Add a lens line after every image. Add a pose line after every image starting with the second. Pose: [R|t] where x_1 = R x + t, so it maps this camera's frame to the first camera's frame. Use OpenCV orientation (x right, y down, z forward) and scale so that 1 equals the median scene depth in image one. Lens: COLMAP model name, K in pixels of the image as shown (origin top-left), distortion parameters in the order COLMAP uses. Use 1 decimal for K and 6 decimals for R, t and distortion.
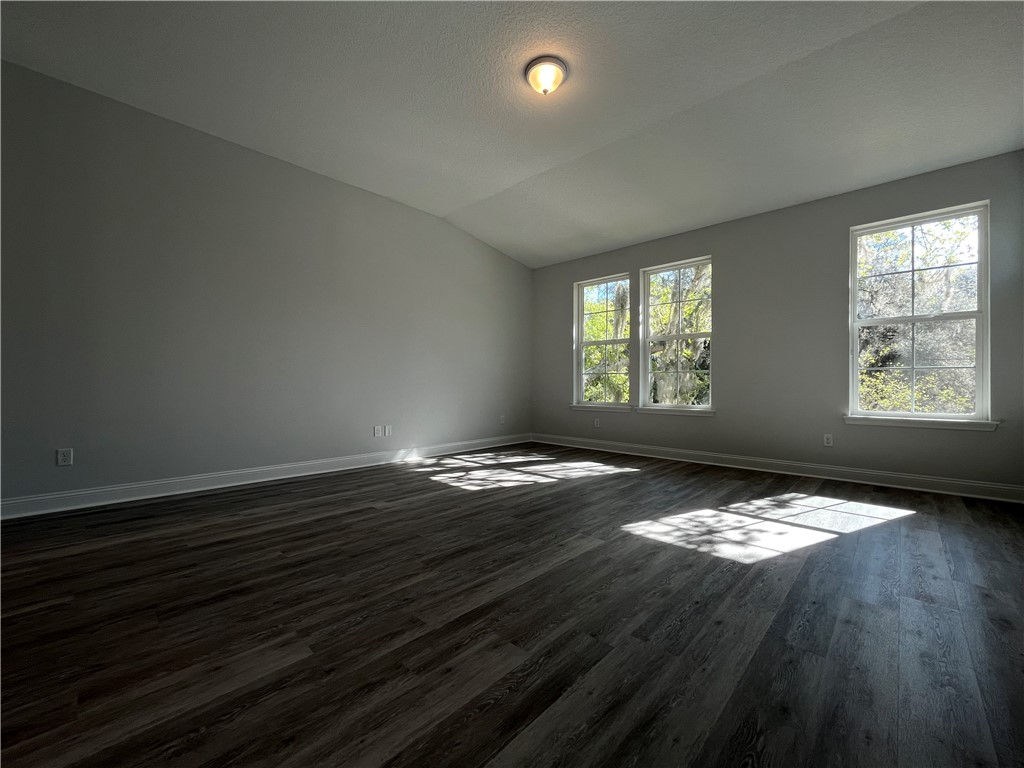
lens RADIAL K [[414.3, 0, 512.0], [0, 414.3, 384.0], [0, 0, 1]] dist [-0.002731, -0.000309]
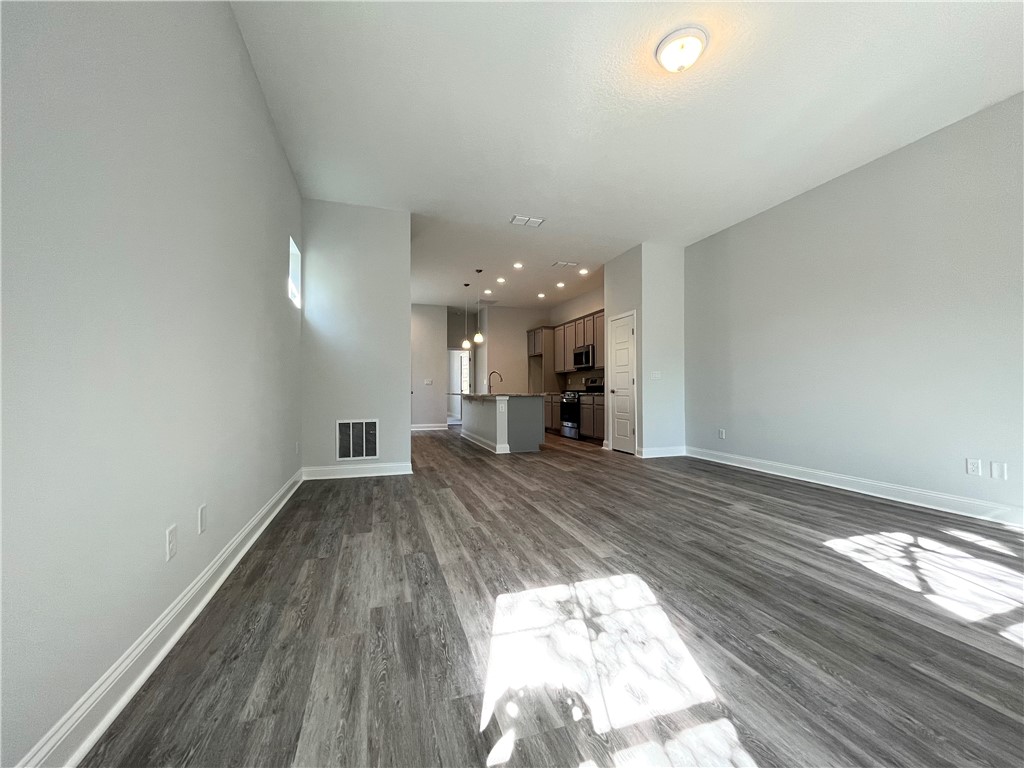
lens RADIAL K [[414.3, 0, 512.0], [0, 414.3, 384.0], [0, 0, 1]] dist [-0.002731, -0.000309]
pose [[-0.478448, -0.016143, -0.877967, 1.104741], [0.000834, 0.999822, -0.018839, -0.013878], [0.878115, -0.009746, -0.478350, 1.187322]]
